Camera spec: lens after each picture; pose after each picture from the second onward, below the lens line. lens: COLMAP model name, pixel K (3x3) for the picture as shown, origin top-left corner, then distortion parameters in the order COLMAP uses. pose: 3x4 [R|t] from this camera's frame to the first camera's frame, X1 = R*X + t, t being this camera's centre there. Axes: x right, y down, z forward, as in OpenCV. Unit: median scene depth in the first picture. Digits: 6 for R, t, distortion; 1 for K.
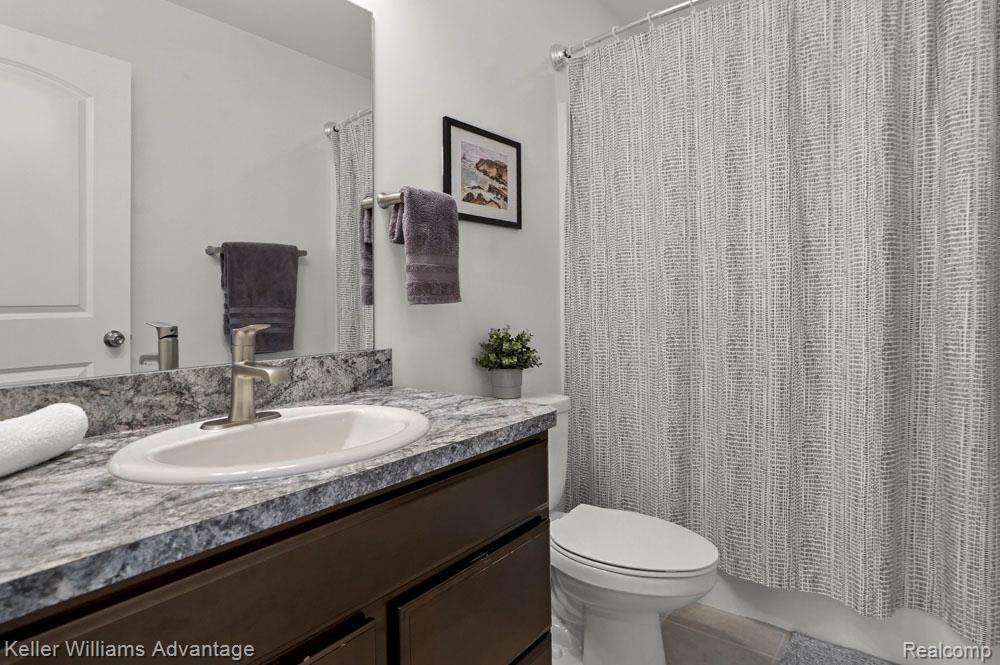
lens RADIAL K [[532.3, 0, 500.4], [0, 532.3, 316.9], [0, 0, 1]] dist [-0.045521, 0.019892]
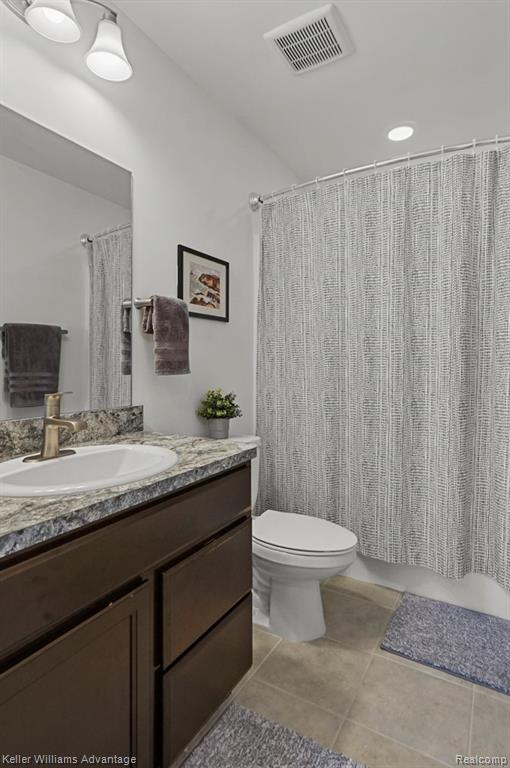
lens RADIAL K [[408.8, 0, 253.3], [0, 408.8, 368.3], [0, 0, 1]] dist [-0.045521, 0.019892]
pose [[0.990261, 0.015195, 0.138393, -0.054374], [-0.013056, 0.999781, -0.016354, -0.024691], [-0.138611, 0.014388, 0.990242, -0.133148]]
